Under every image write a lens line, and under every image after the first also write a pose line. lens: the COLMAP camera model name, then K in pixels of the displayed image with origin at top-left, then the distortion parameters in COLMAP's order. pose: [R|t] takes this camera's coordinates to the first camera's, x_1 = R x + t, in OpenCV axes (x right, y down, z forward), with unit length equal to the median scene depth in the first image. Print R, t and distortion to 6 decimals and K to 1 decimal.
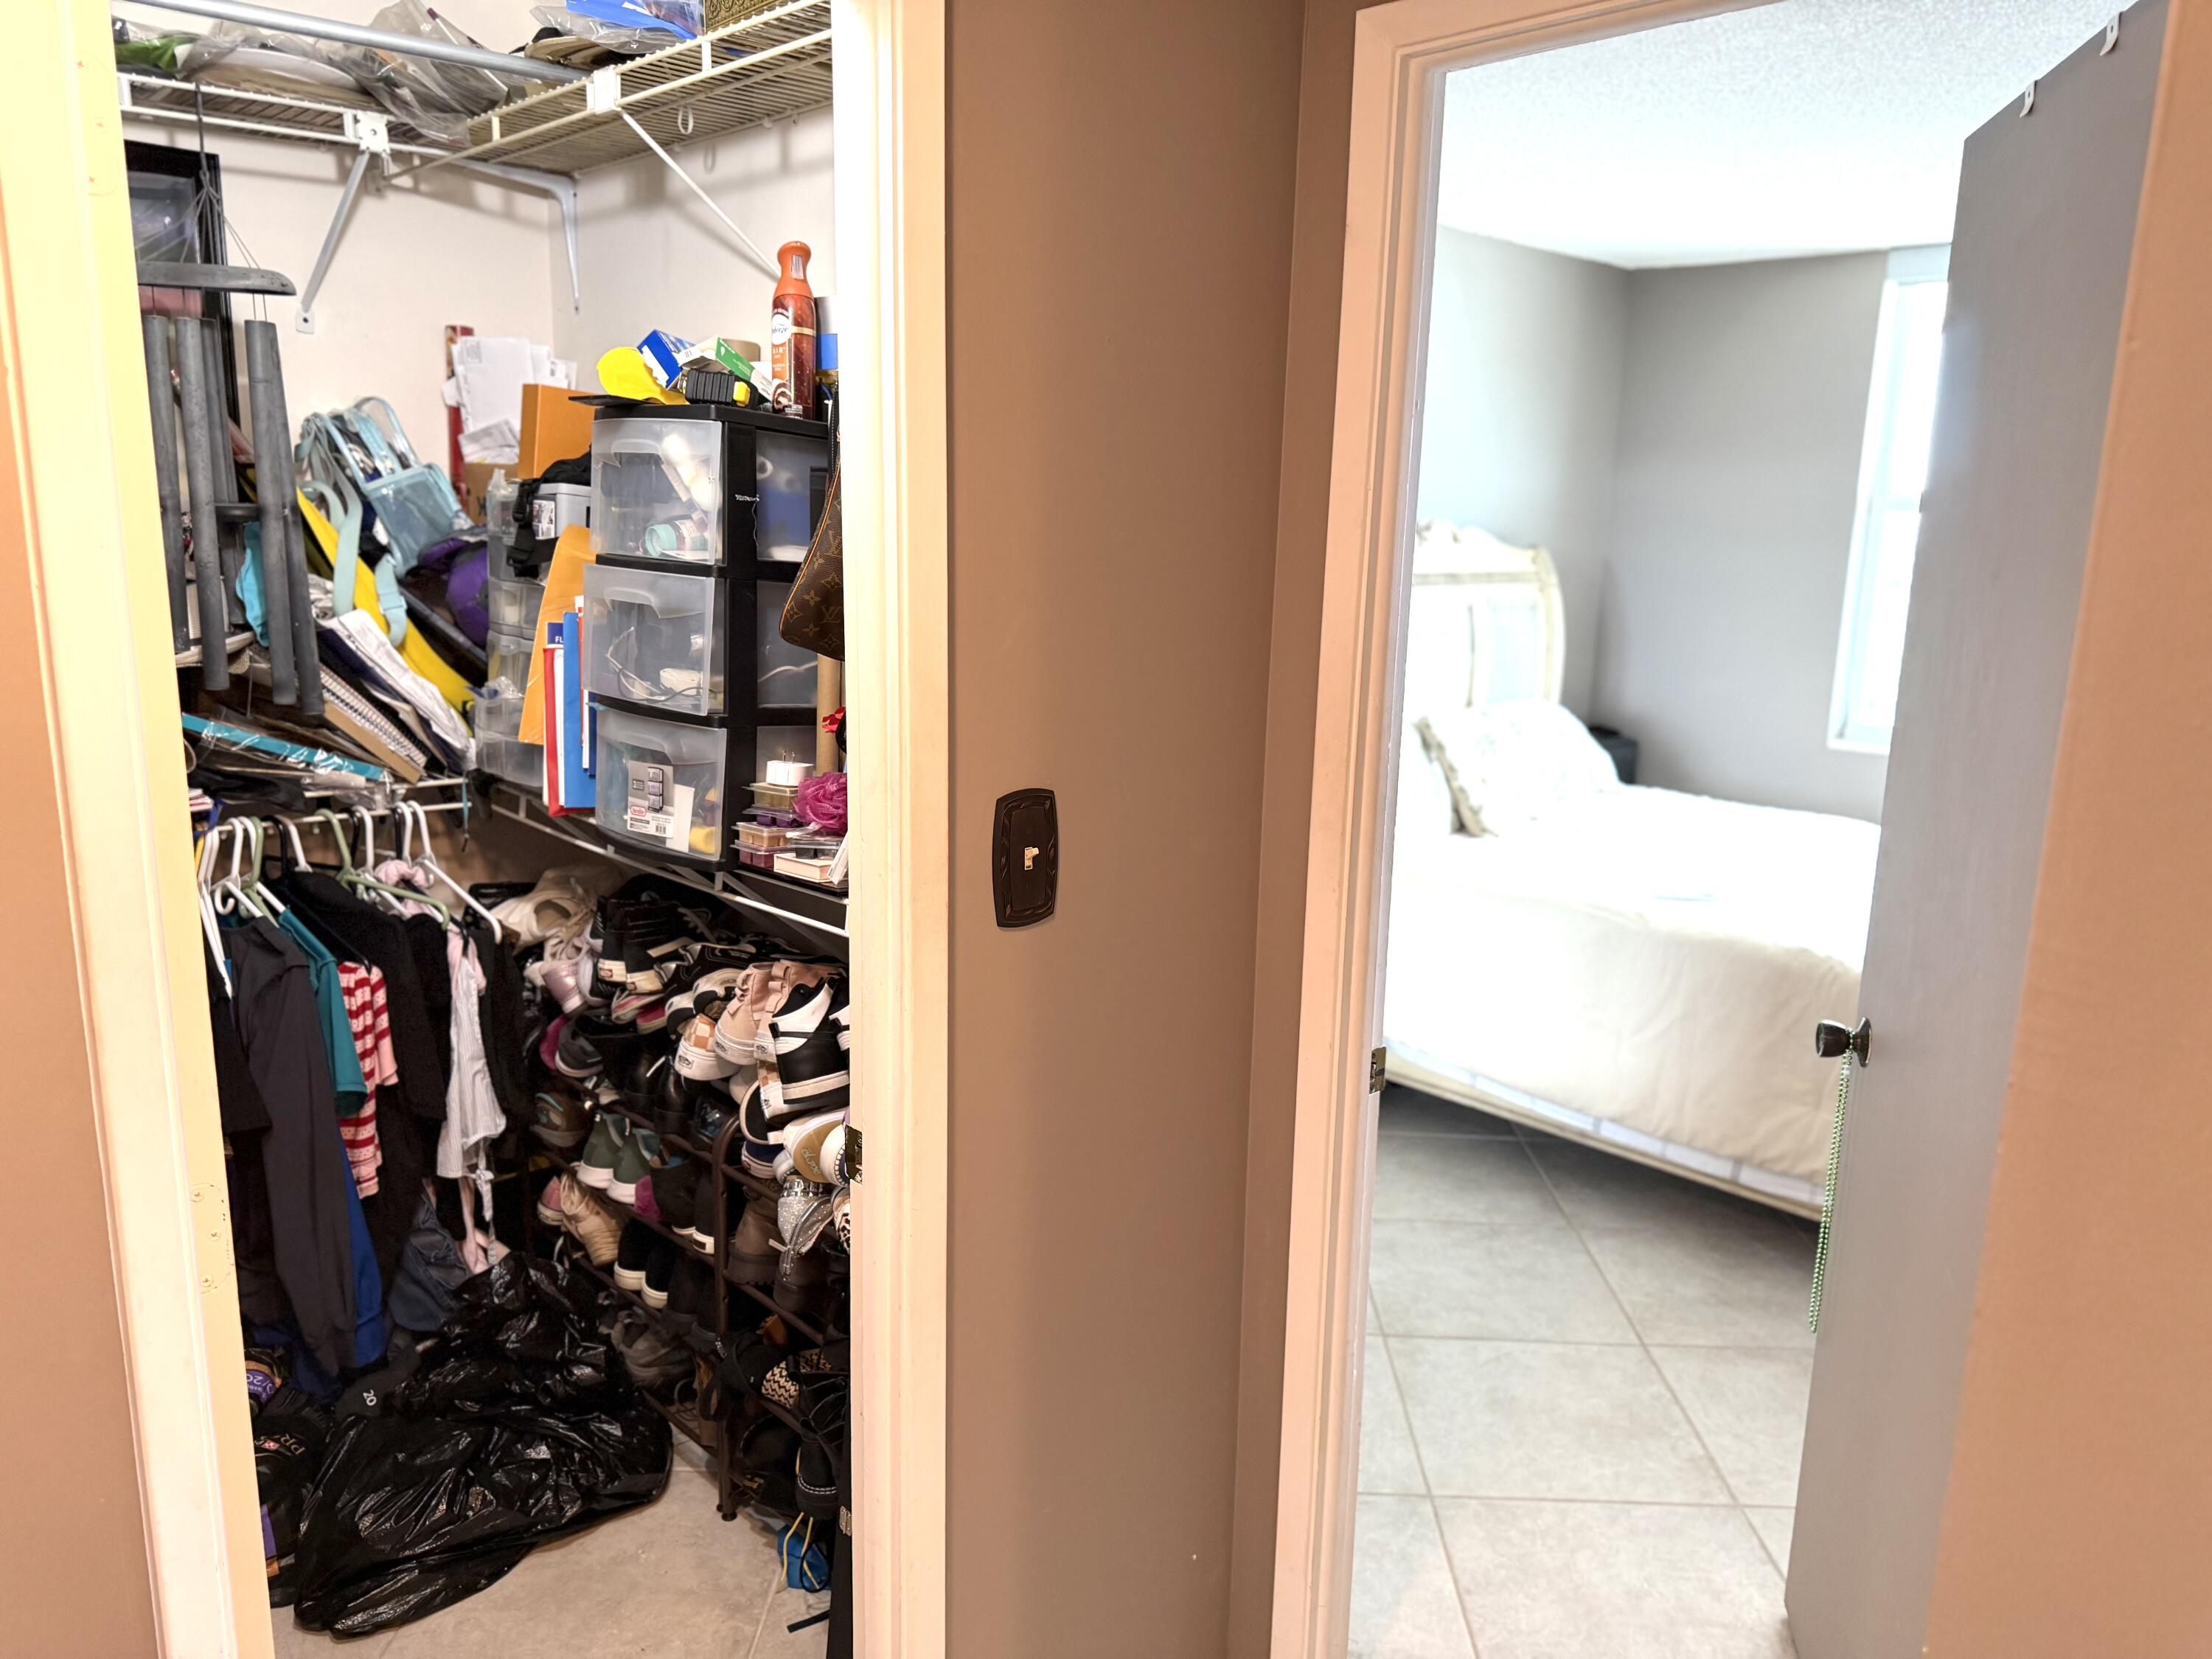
lens RADIAL K [[1555.2, 0, 1102.0], [0, 1555.2, 827.0], [0, 0, 1]] dist [0.005787, 0.000073]
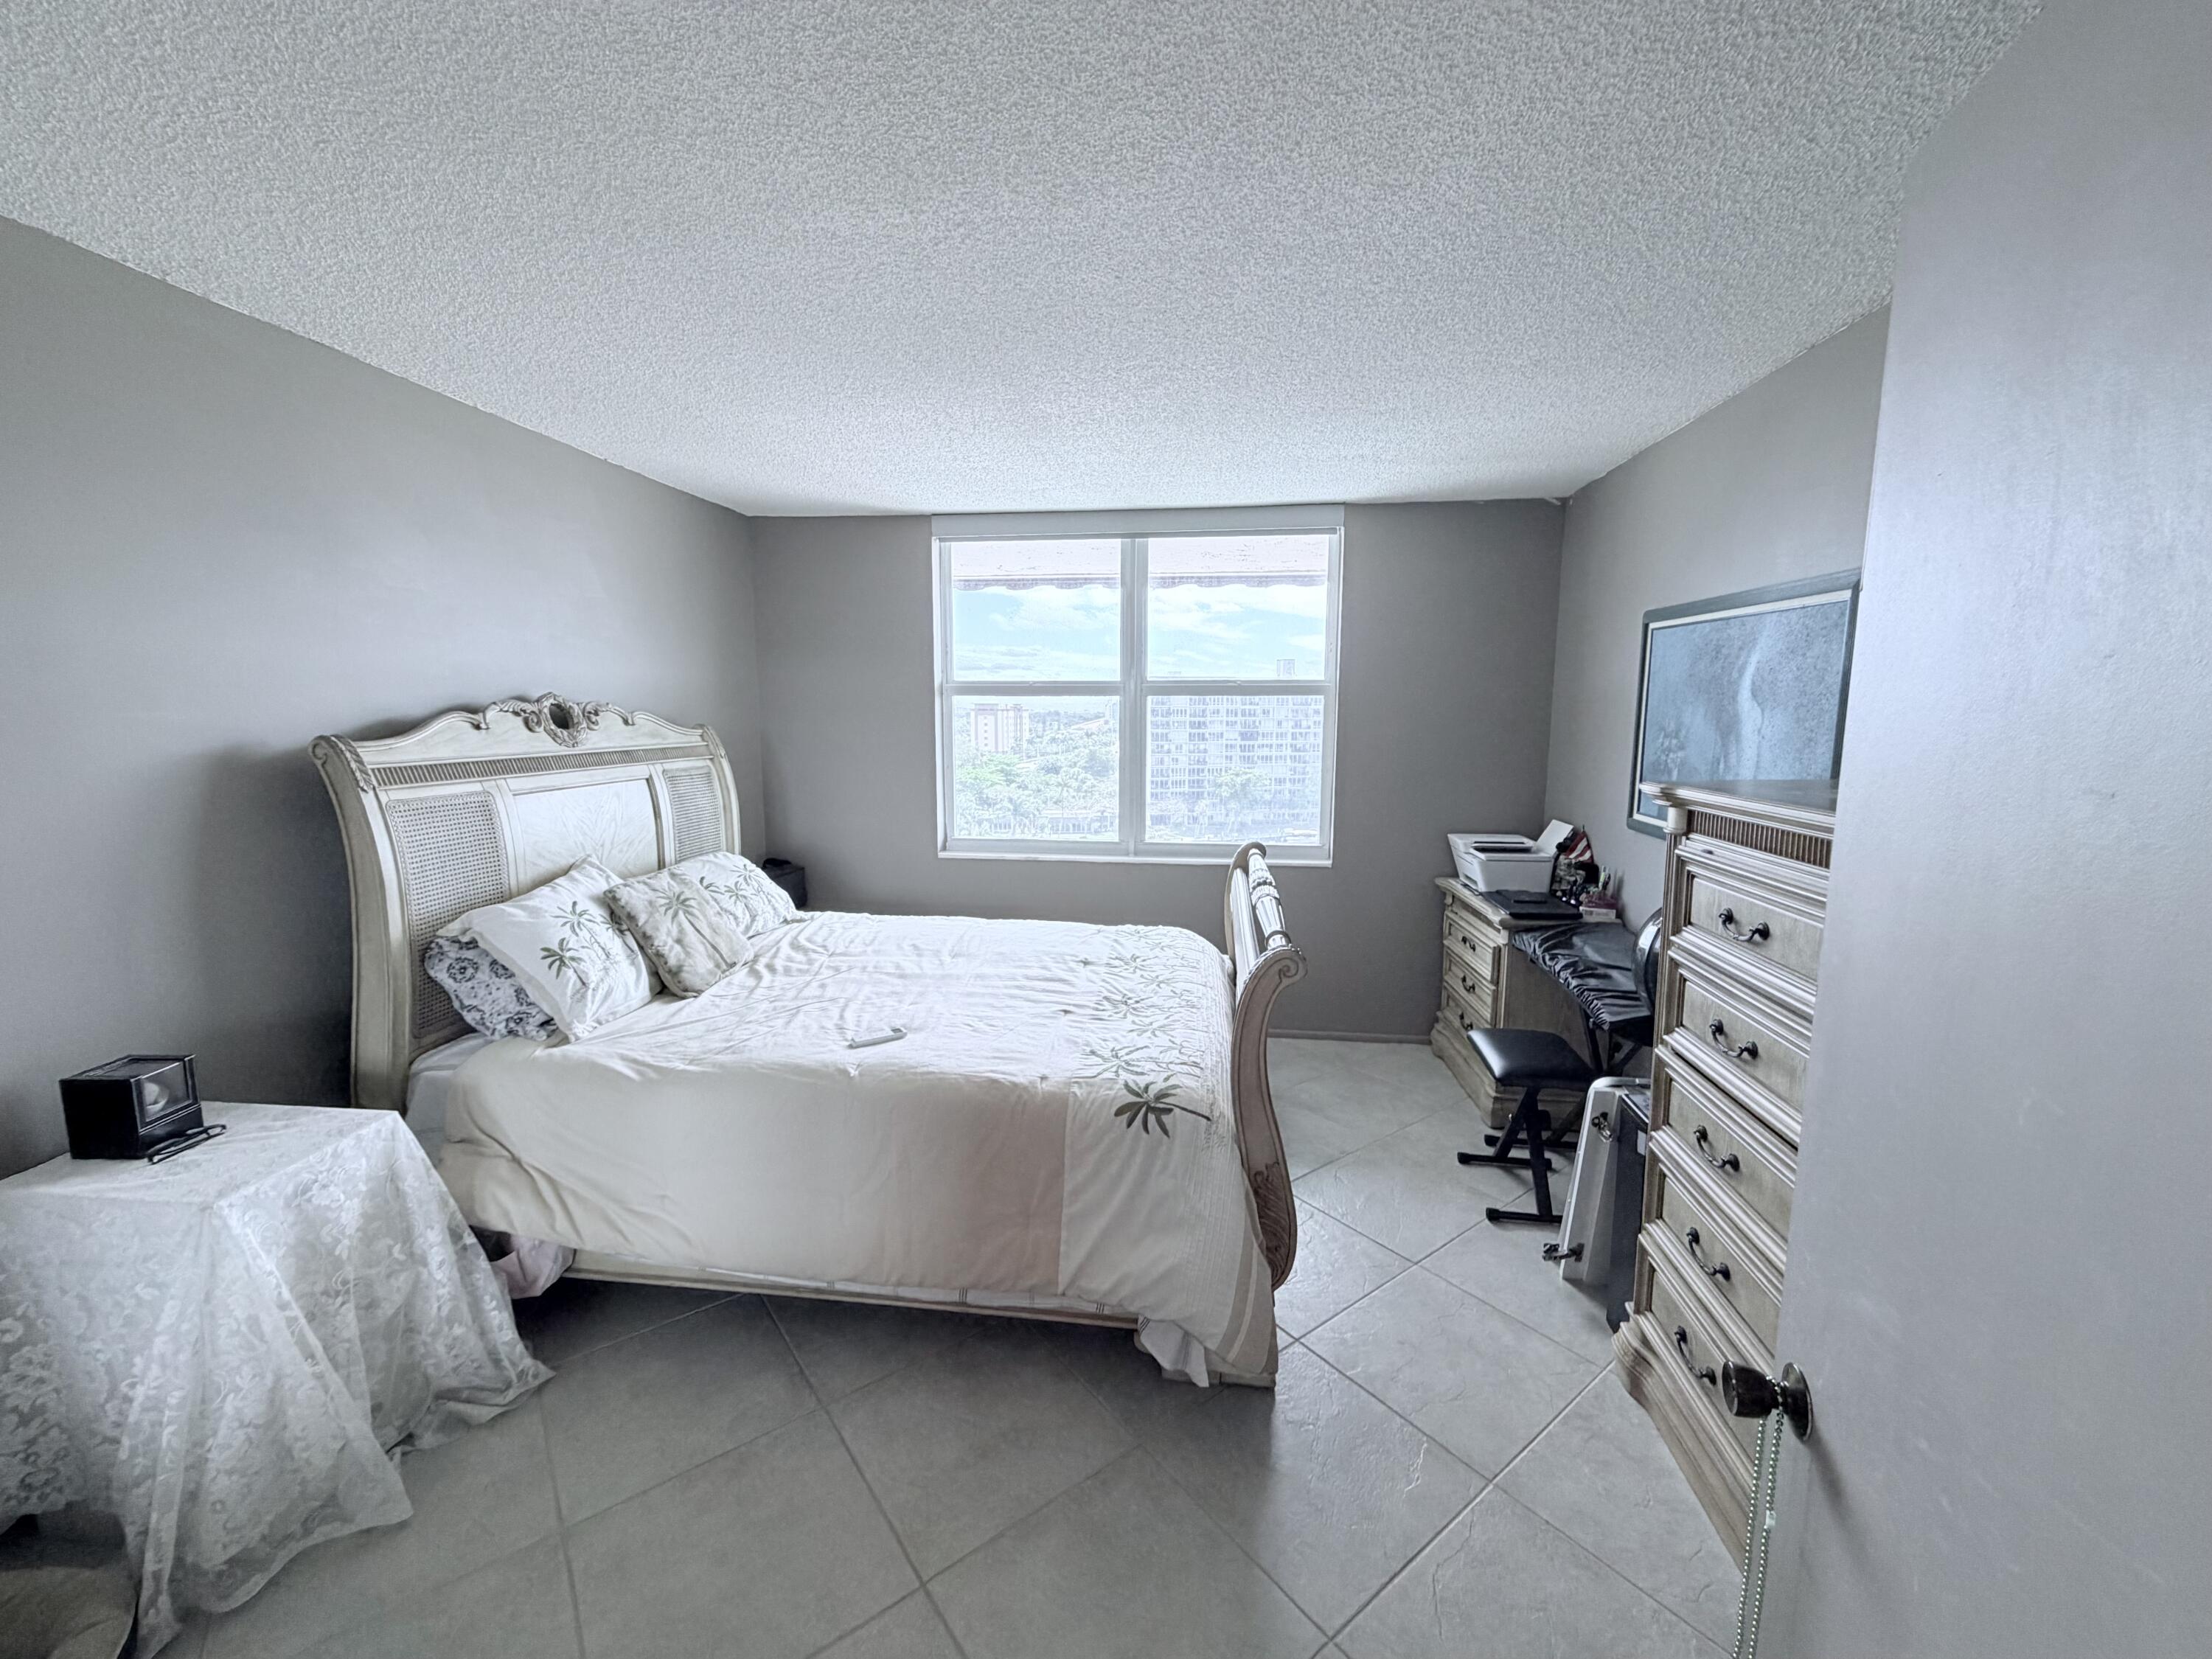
lens RADIAL K [[912.8, 0, 1104.2], [0, 912.8, 840.3], [0, 0, 1]] dist [0.000714, 0.000087]
pose [[0.784681, -0.106708, 0.610646, 0.098060], [0.131980, 0.991246, 0.003622, -0.064322], [-0.605687, 0.077750, 0.791895, 0.312578]]
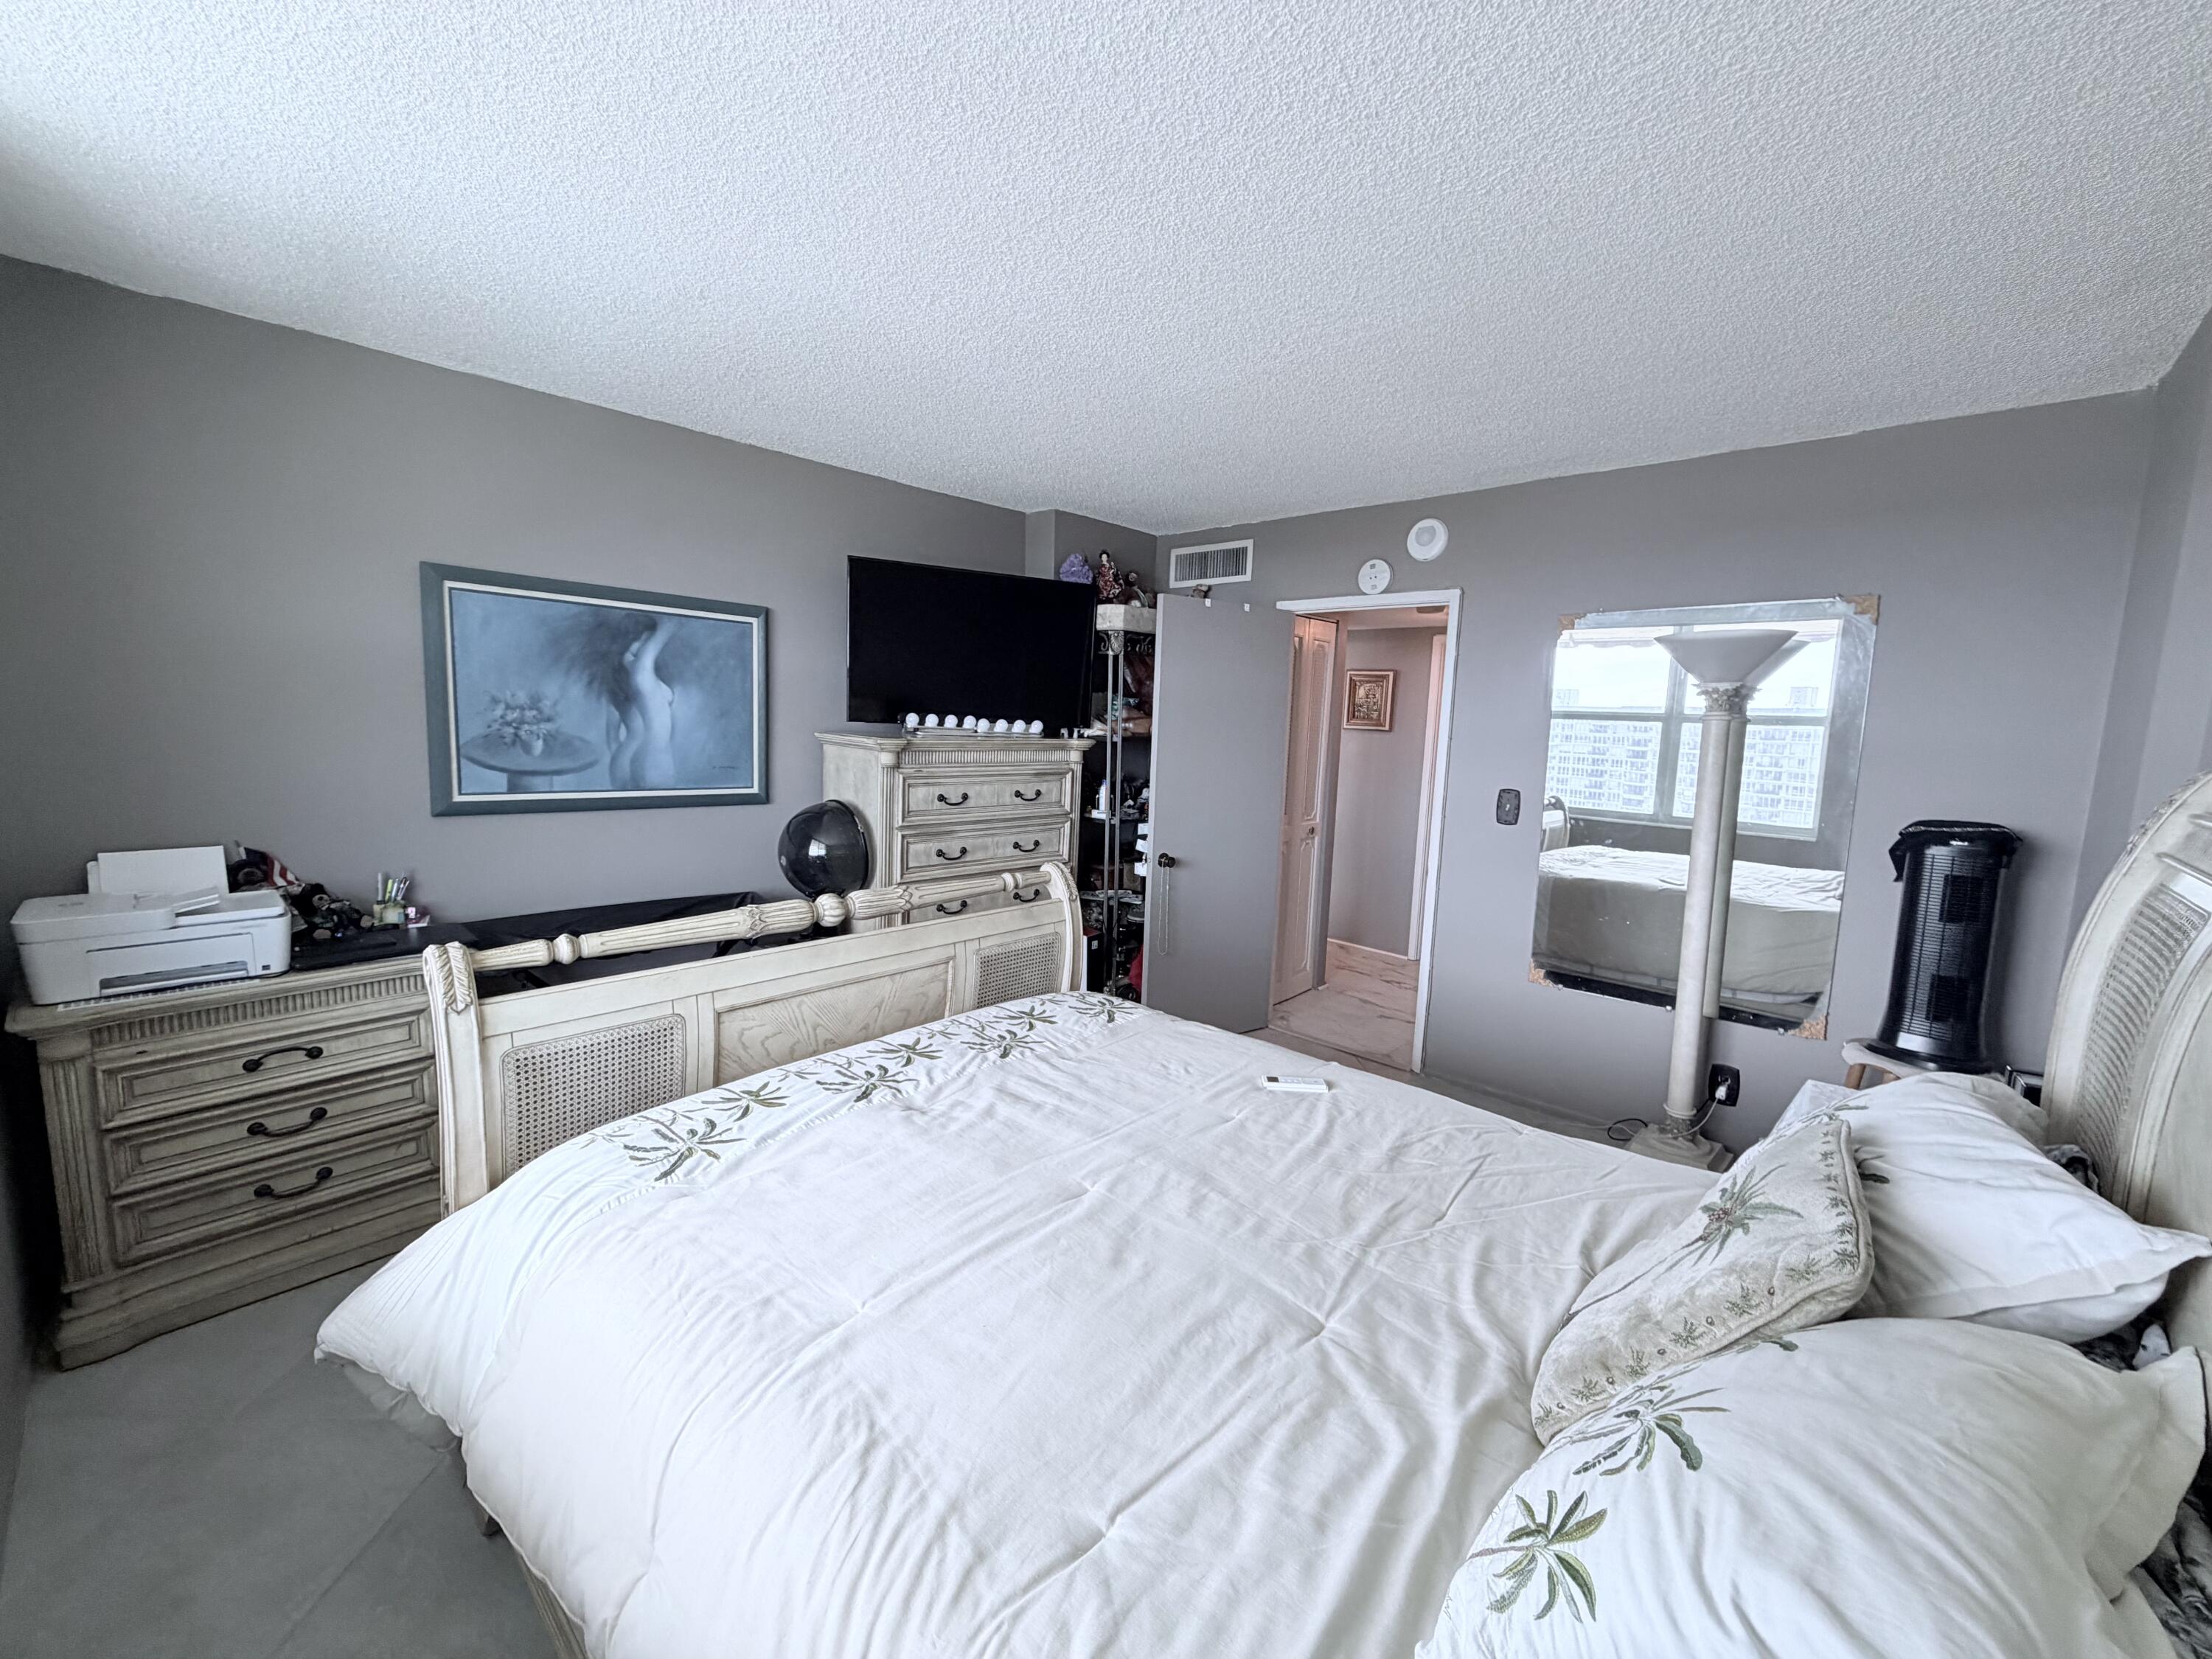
lens RADIAL K [[912.8, 0, 1110.6], [0, 912.8, 835.7], [0, 0, 1]] dist [0.000714, 0.000087]
pose [[-0.995900, -0.045410, -0.078239, 0.436193], [-0.067604, 0.948285, 0.310137, -0.216396], [0.060110, 0.314155, -0.947467, 1.198407]]
